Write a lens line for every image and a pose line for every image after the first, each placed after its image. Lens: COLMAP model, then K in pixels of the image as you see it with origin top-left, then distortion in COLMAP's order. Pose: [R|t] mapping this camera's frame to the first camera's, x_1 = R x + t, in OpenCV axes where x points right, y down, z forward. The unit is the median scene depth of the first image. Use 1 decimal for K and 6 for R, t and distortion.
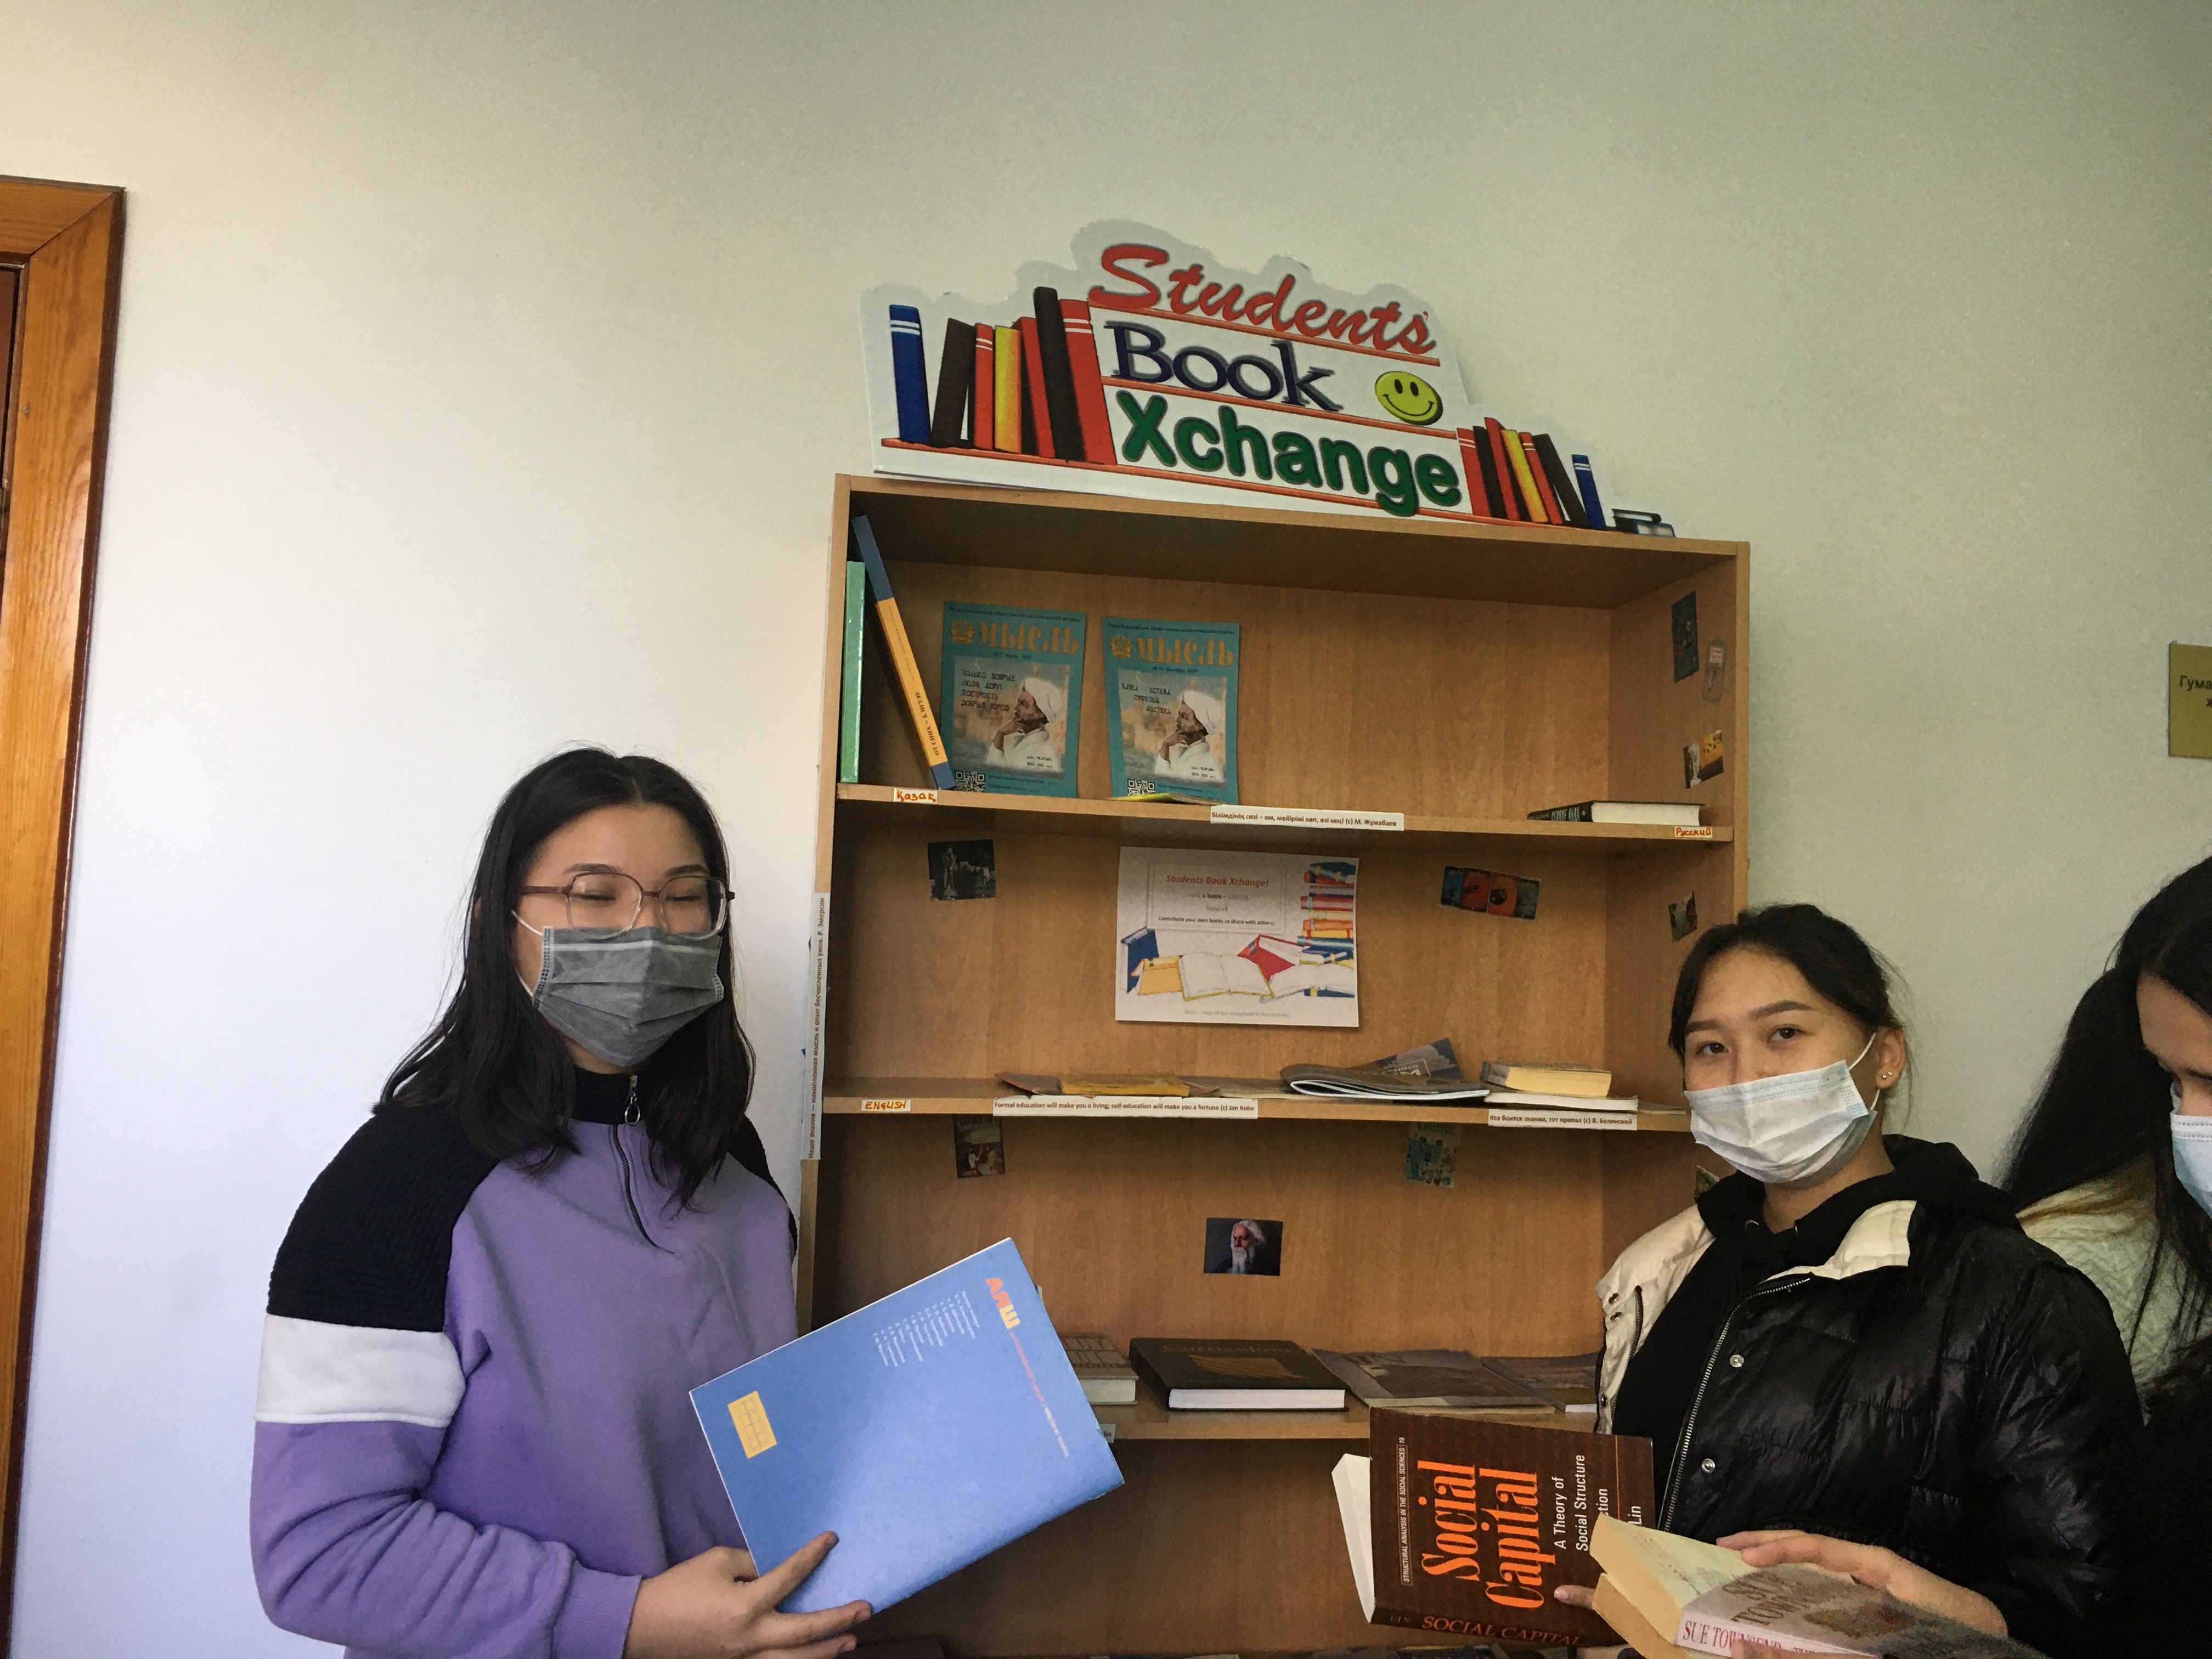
lens RADIAL K [[1856.2, 0, 1109.6], [0, 1856.2, 827.5], [0, 0, 1]] dist [0.032296, -0.013894]
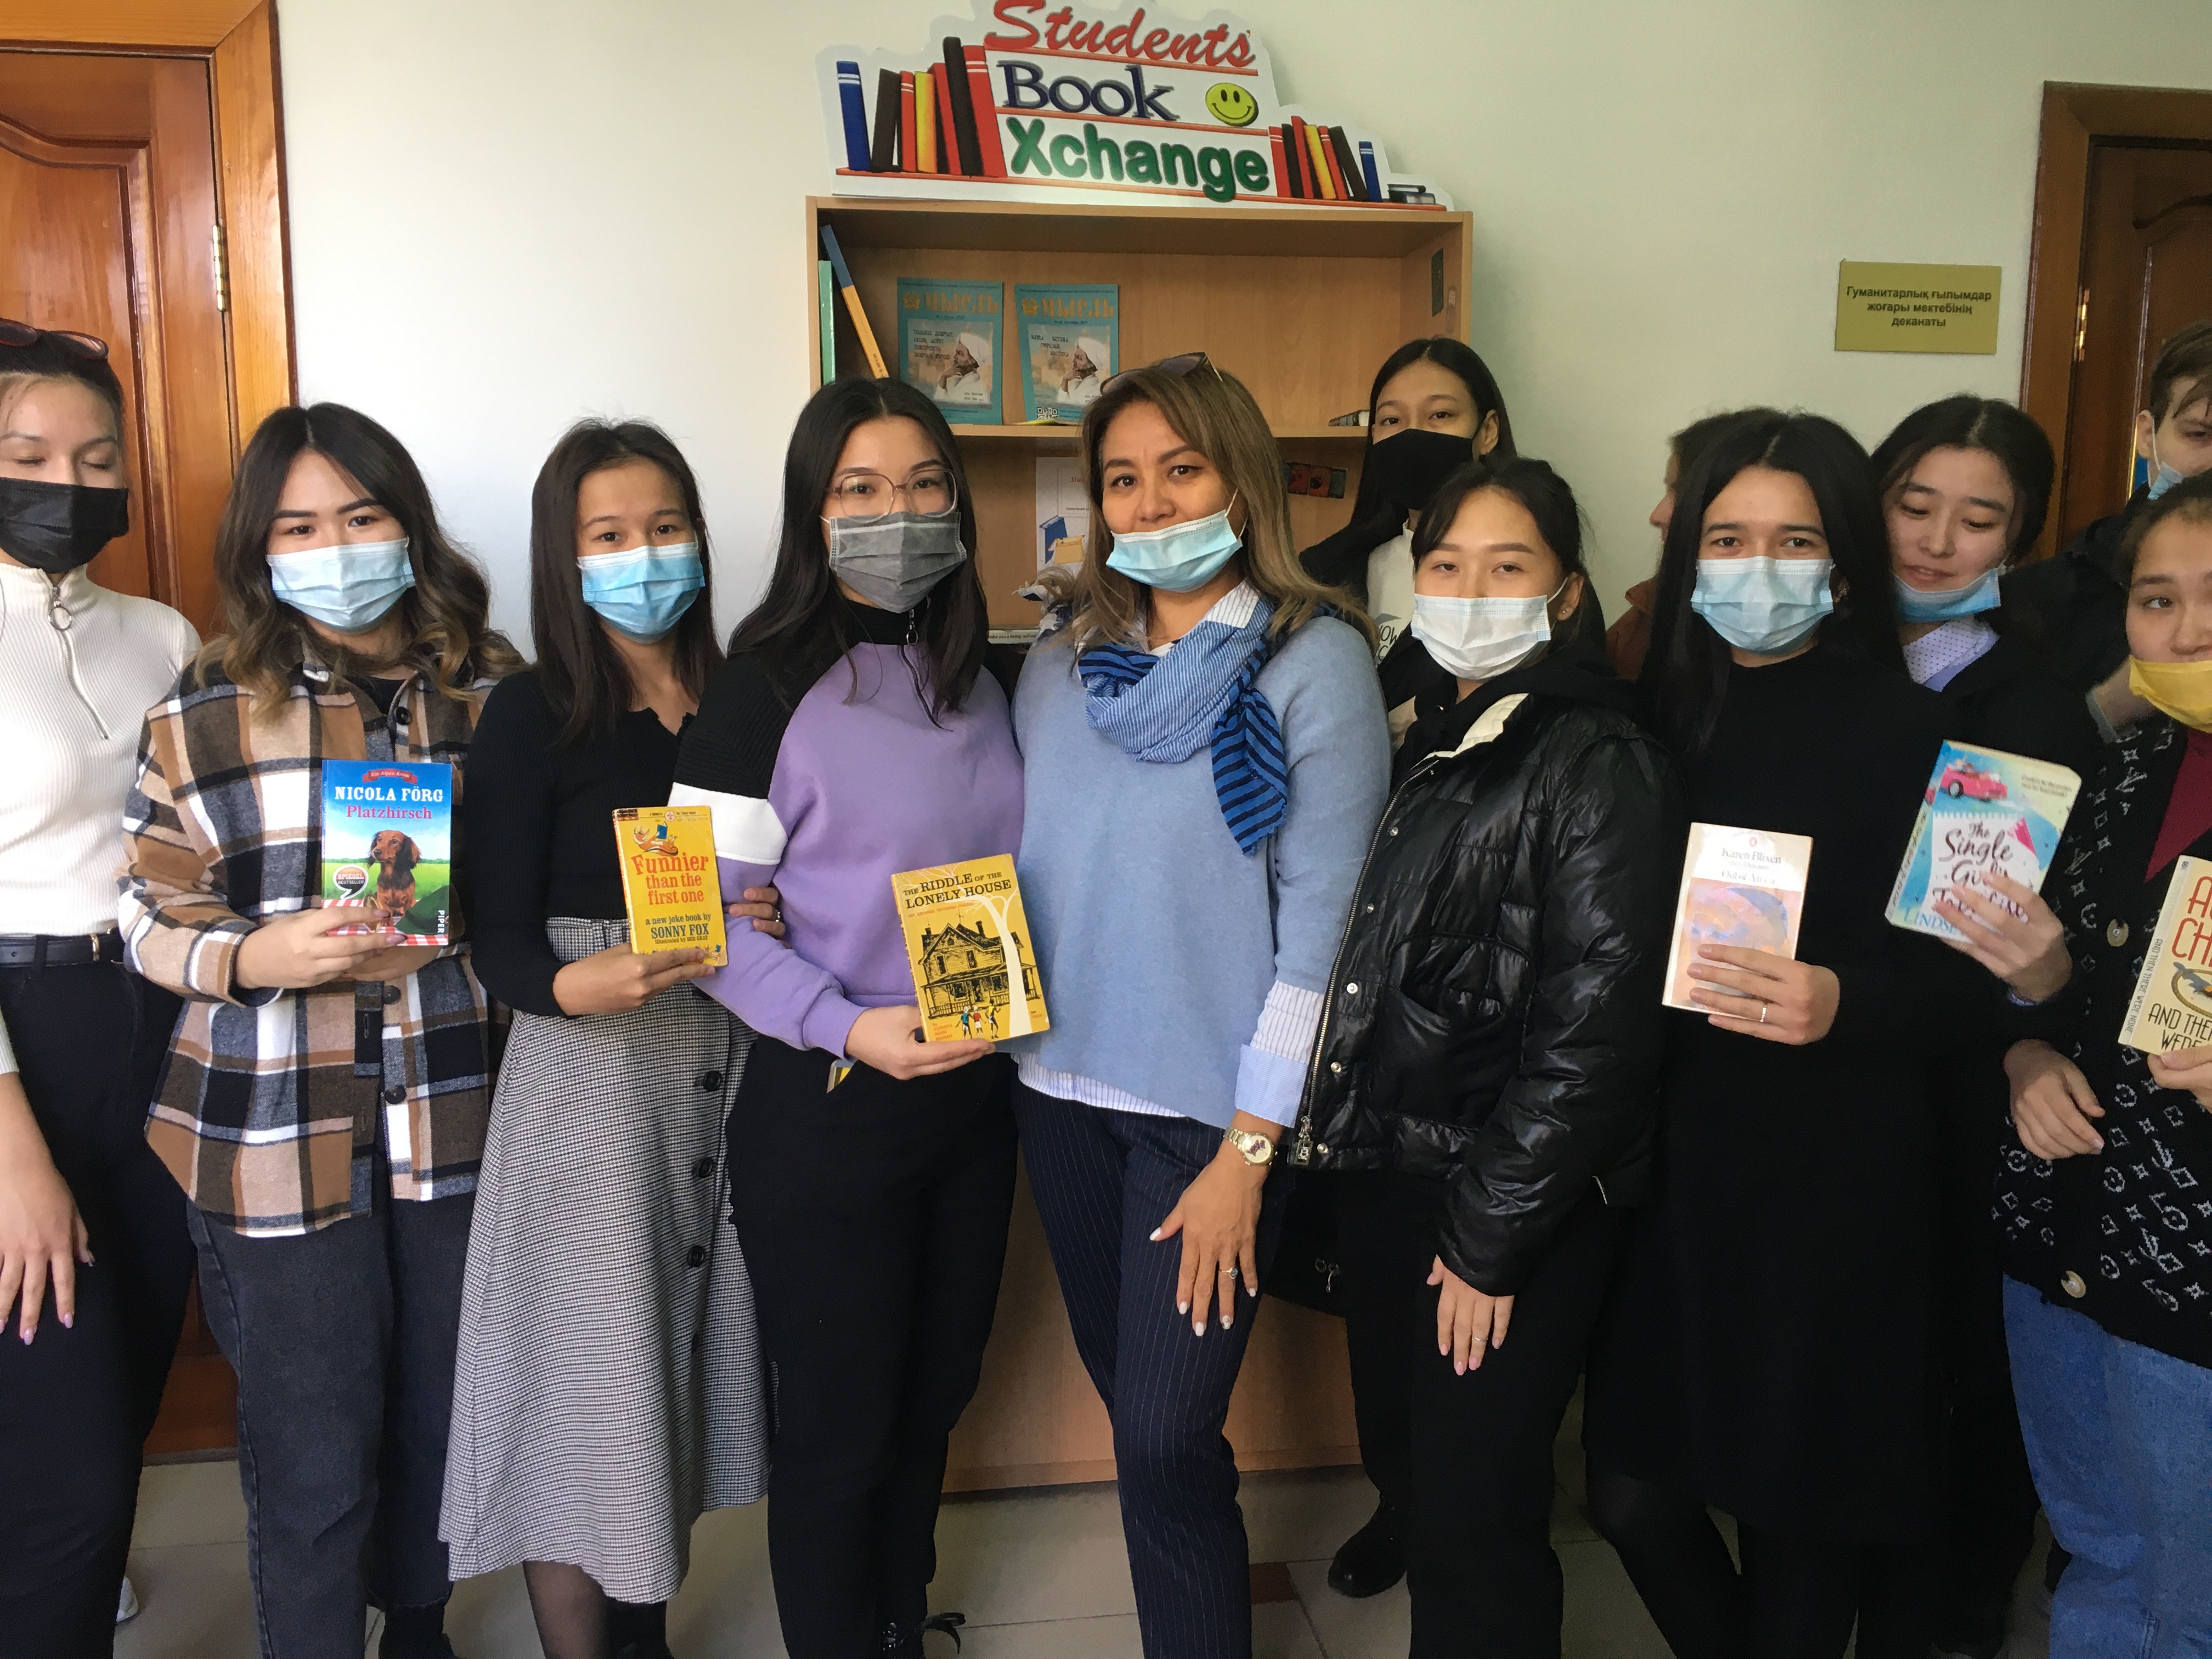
lens RADIAL K [[1856.2, 0, 1102.8], [0, 1856.2, 833.9], [0, 0, 1]] dist [0.032296, -0.013894]
pose [[0.998514, -0.031806, -0.044254, 0.113757], [0.040602, 0.975818, 0.214781, -0.011853], [0.036353, -0.216259, 0.975659, -0.433159]]
